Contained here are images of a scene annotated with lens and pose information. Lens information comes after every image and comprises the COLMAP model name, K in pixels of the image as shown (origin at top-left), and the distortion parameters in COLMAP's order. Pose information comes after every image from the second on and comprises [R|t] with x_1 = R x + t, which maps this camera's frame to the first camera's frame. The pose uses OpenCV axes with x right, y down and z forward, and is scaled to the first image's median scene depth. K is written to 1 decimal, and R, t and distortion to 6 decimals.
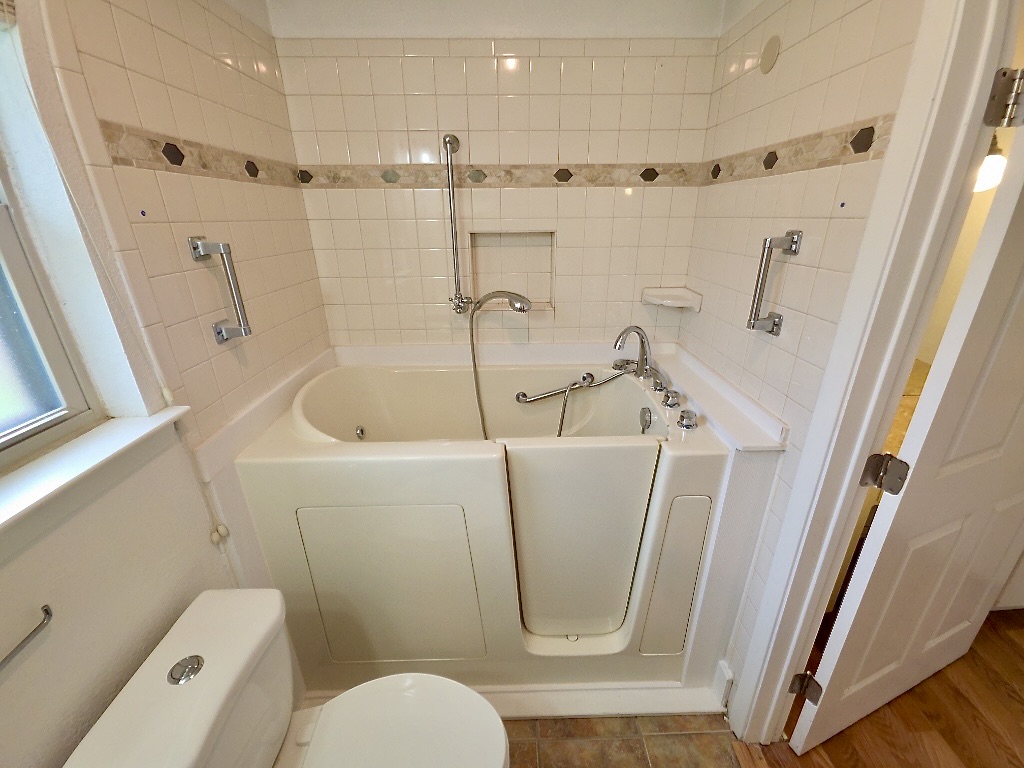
lens RADIAL K [[416.2, 0, 516.3], [0, 416.2, 377.9], [0, 0, 1]] dist [0.014566, -0.009348]
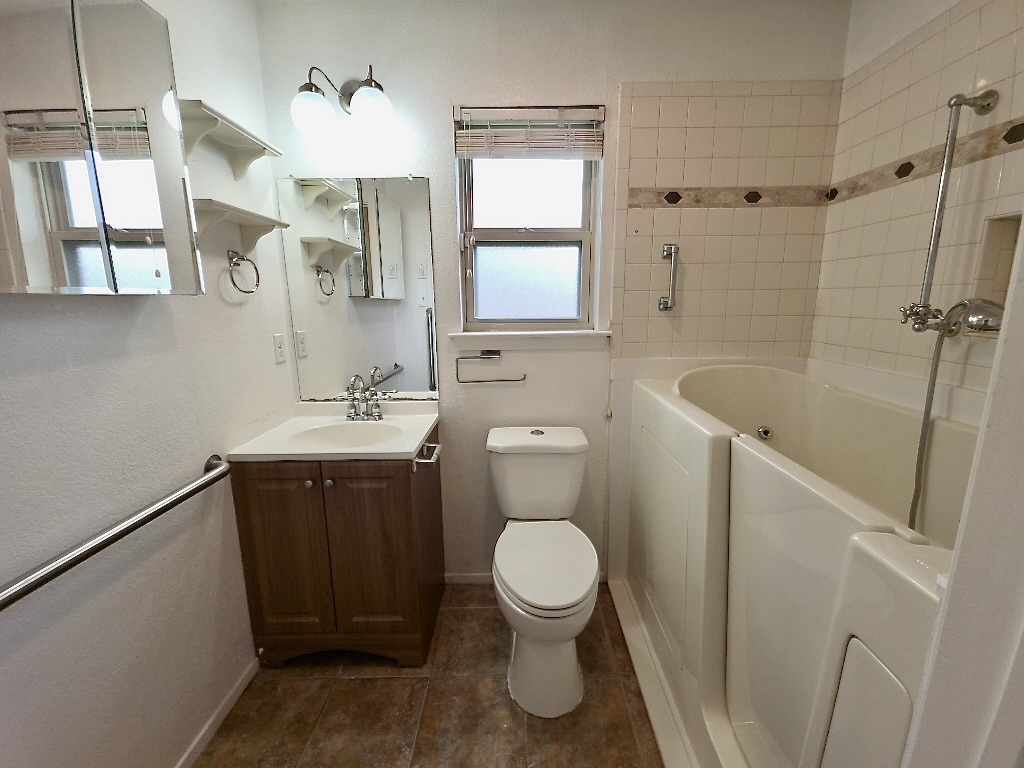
lens RADIAL K [[416.2, 0, 516.3], [0, 416.2, 377.9], [0, 0, 1]] dist [0.014566, -0.009348]
pose [[-0.034182, 0.193763, -0.980453, 0.729705], [-0.357148, 0.913879, 0.193058, 0.032942], [0.933422, 0.356766, 0.037964, 0.412357]]
